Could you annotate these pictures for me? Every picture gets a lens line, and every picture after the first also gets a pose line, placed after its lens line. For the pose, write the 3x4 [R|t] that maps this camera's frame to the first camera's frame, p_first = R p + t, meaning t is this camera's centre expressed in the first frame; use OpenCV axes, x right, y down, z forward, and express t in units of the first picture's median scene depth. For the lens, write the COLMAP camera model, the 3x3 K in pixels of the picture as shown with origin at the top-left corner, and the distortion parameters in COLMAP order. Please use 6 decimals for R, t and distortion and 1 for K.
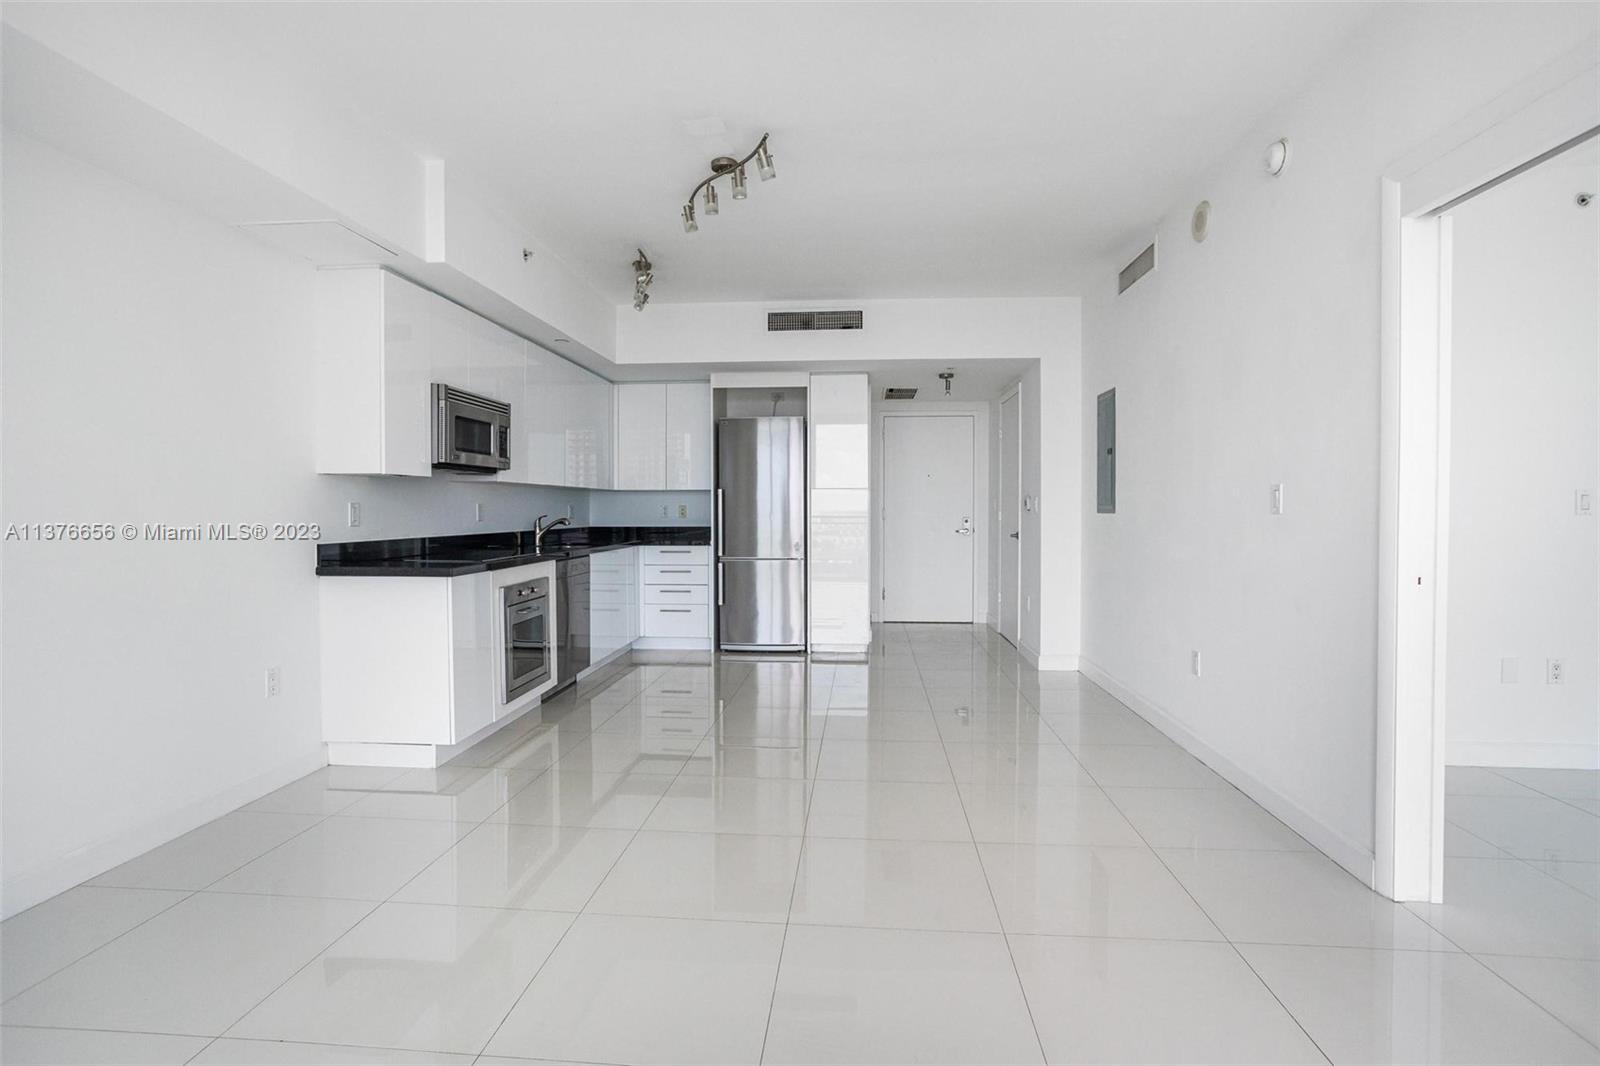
lens RADIAL K [[792.8, 0, 793.4], [0, 792.8, 519.9], [0, 0, 1]] dist [-0.047934, 0.031286]
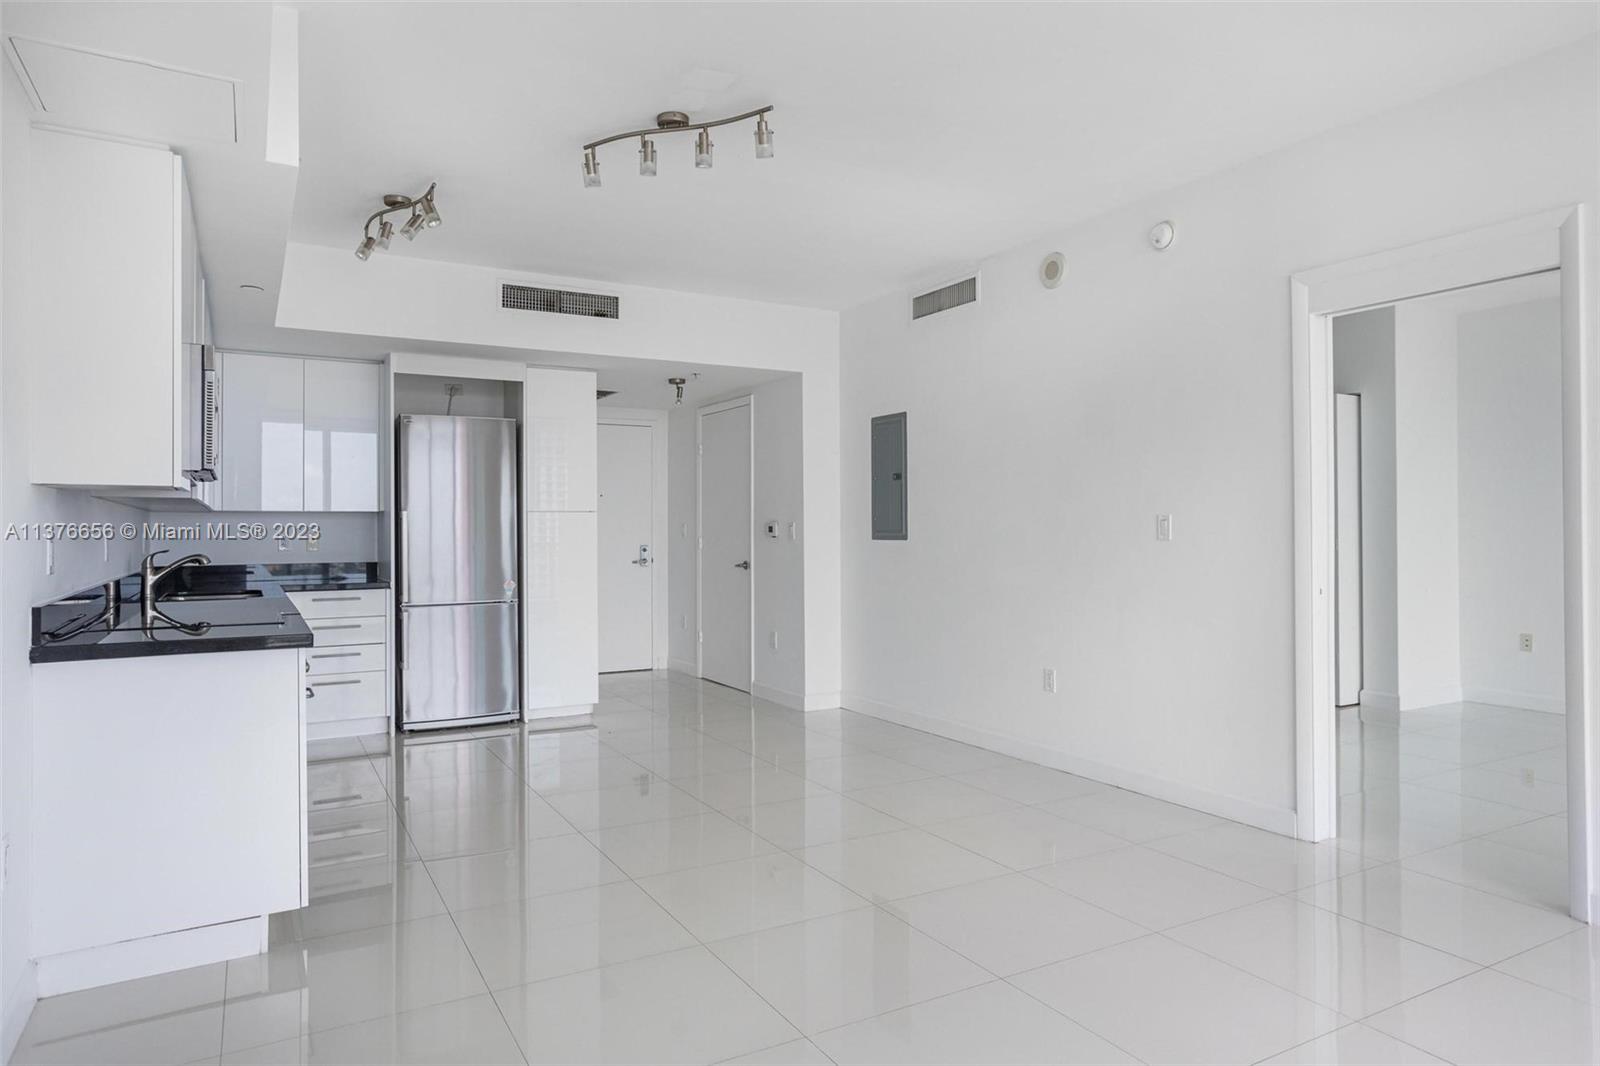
lens RADIAL K [[970.1, 0, 805.6], [0, 970.1, 516.7], [0, 0, 1]] dist [-0.061483, 0.061938]
pose [[0.825622, 0.005134, 0.564201, -0.317311], [0.012256, 0.999559, -0.027031, -0.005296], [-0.564091, 0.029232, 0.825195, 0.062344]]
